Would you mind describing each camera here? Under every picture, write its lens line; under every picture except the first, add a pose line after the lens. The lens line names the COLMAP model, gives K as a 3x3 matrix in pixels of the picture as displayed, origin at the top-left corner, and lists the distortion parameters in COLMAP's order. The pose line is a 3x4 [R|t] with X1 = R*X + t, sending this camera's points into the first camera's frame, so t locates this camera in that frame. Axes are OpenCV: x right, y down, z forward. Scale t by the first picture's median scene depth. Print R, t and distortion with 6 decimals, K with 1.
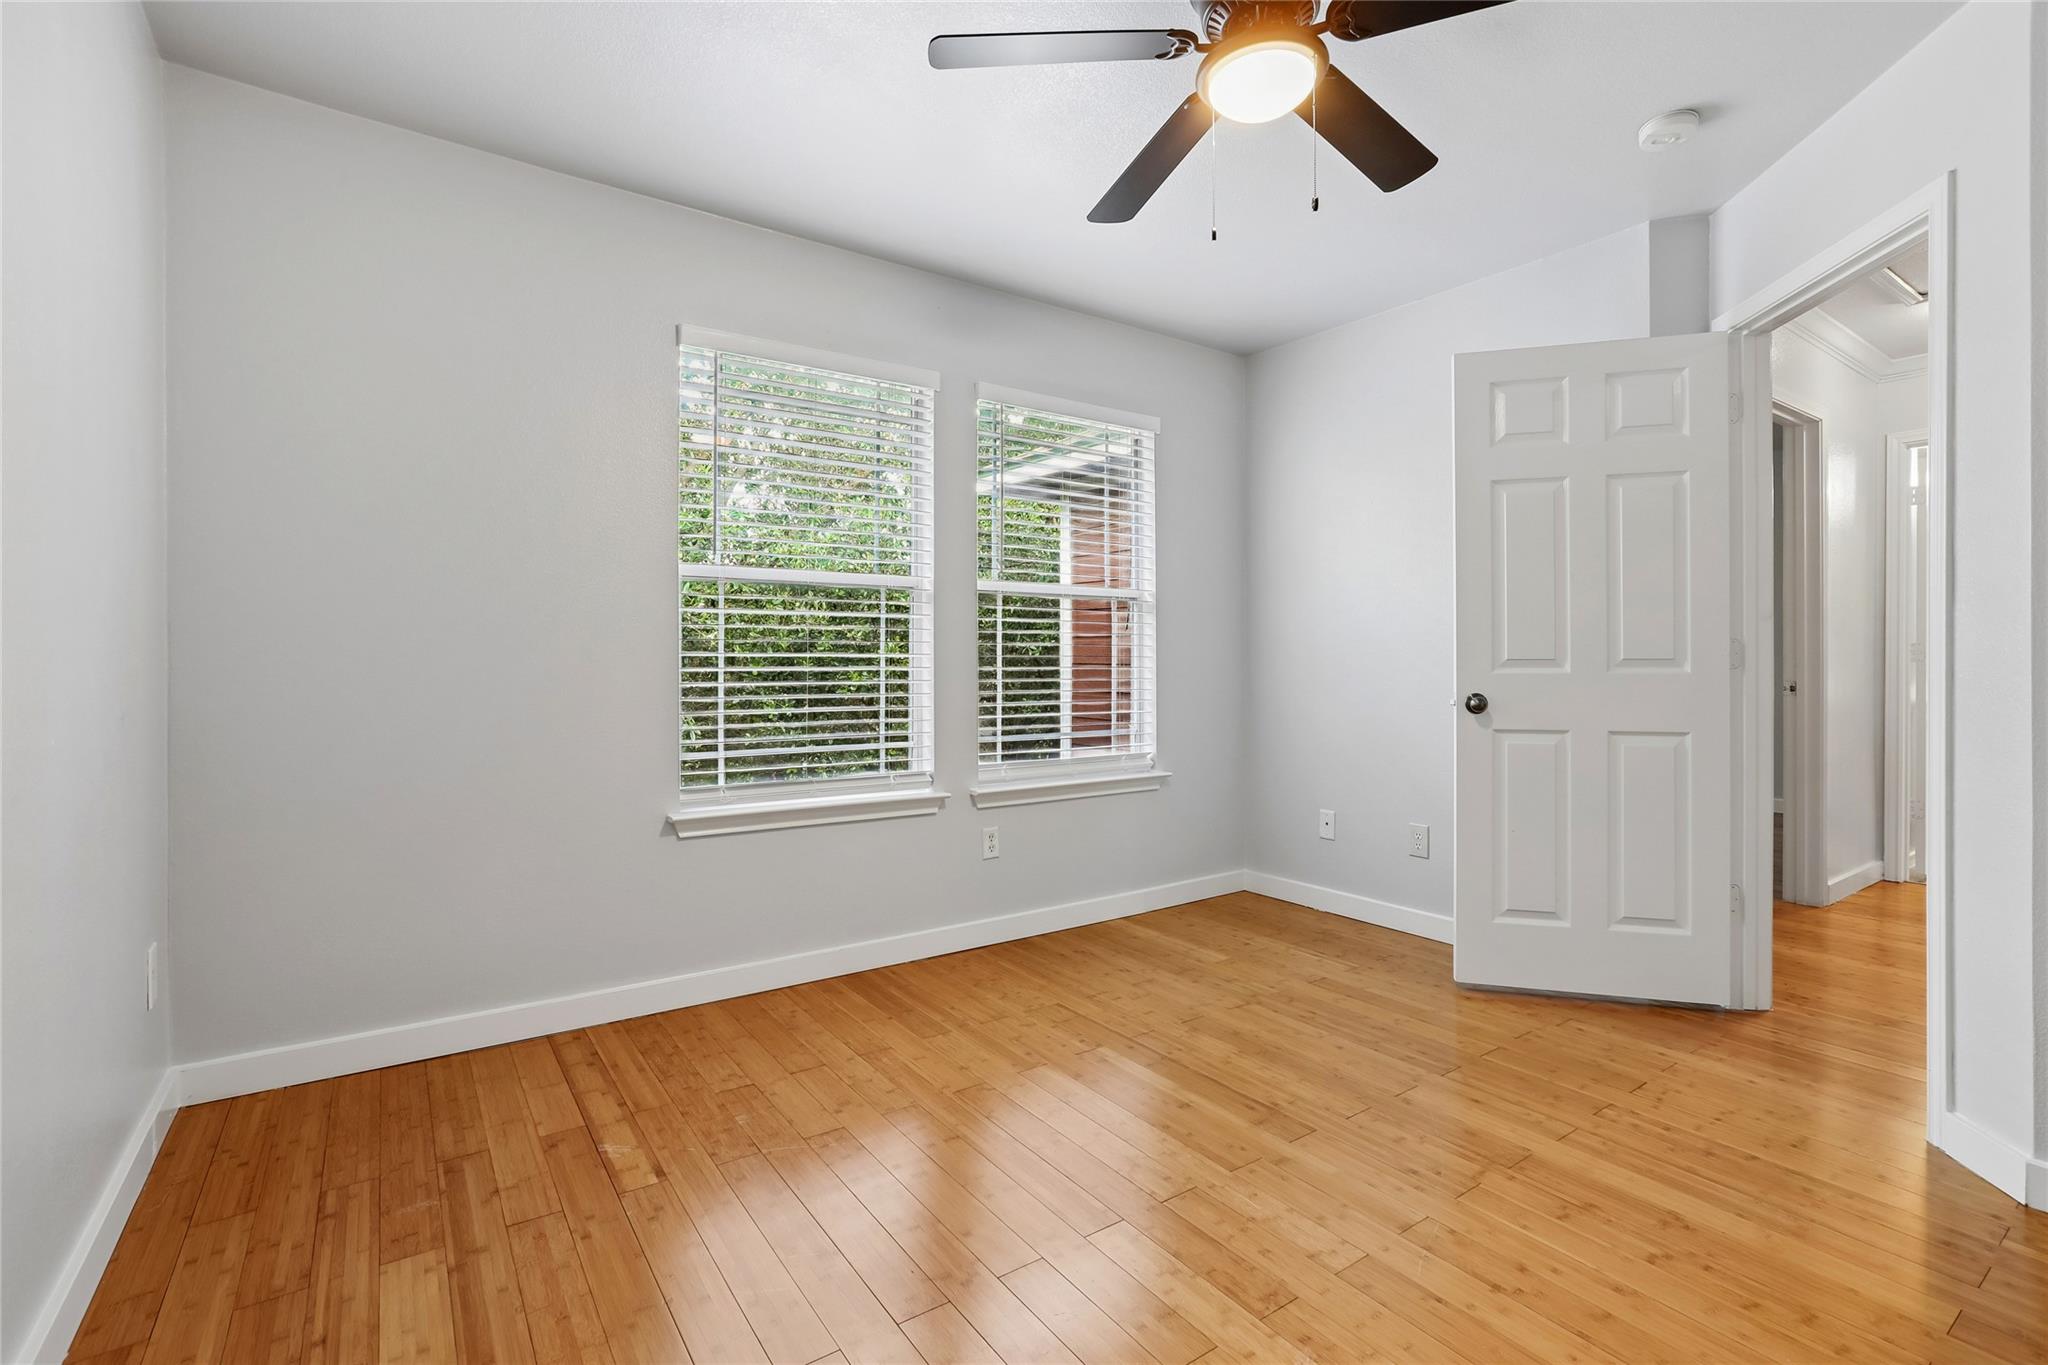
lens RADIAL K [[933.9, 0, 1020.4], [0, 933.9, 665.1], [0, 0, 1]] dist [-0.003188, 0.001850]
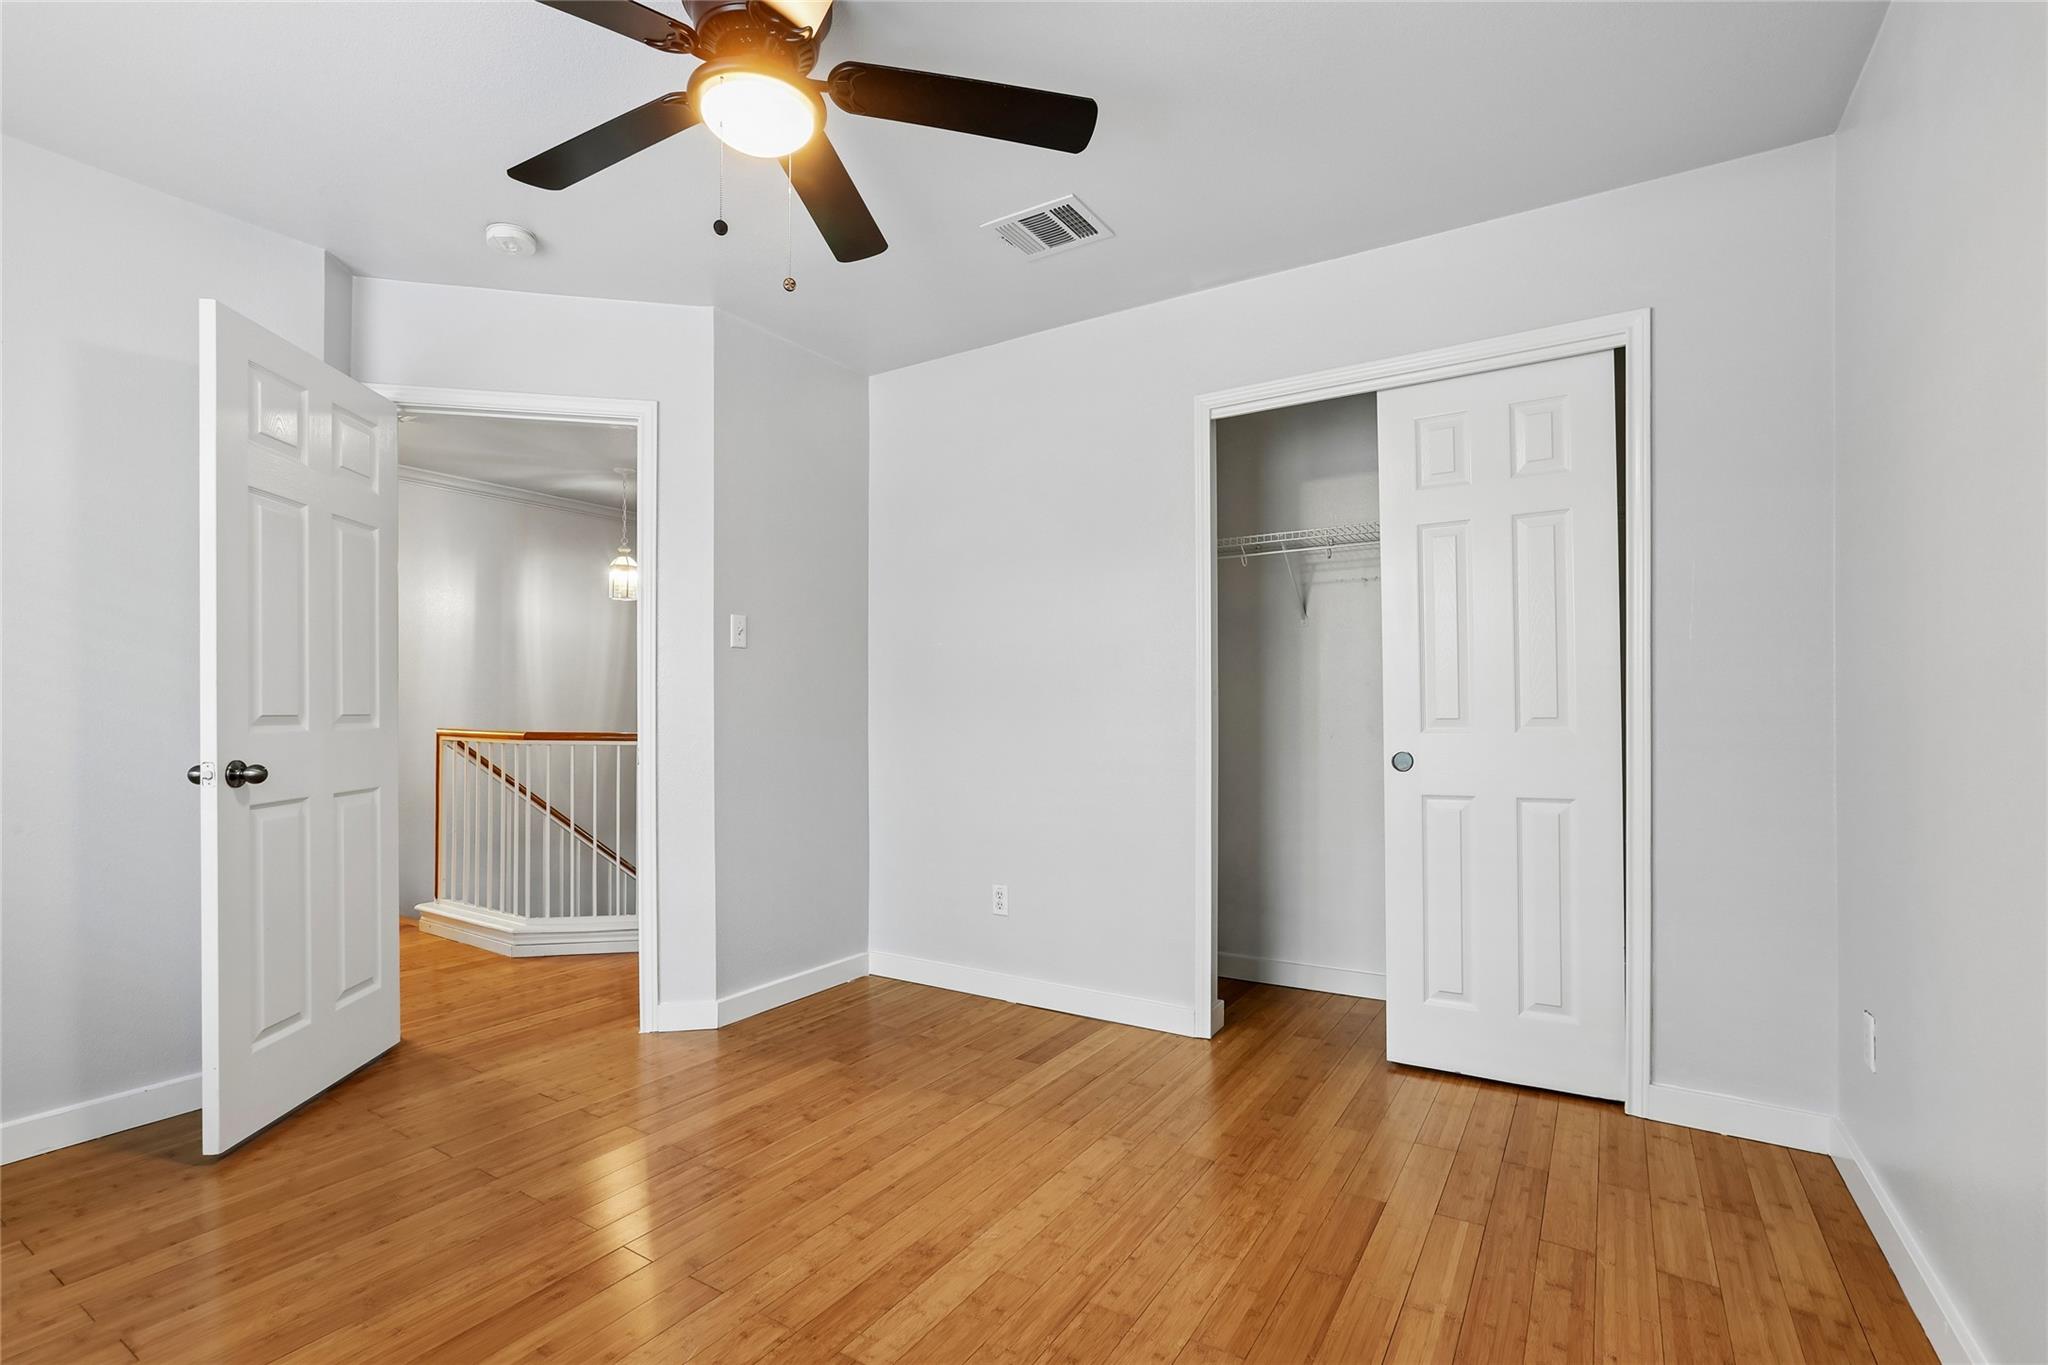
lens RADIAL K [[933.9, 0, 1020.5], [0, 933.9, 702.7], [0, 0, 1]] dist [-0.003188, 0.001850]
pose [[-0.388165, 0.012361, 0.921507, -0.532347], [0.005692, 0.999923, -0.011016, -0.005119], [-0.921573, 0.000969, -0.388205, 0.814384]]
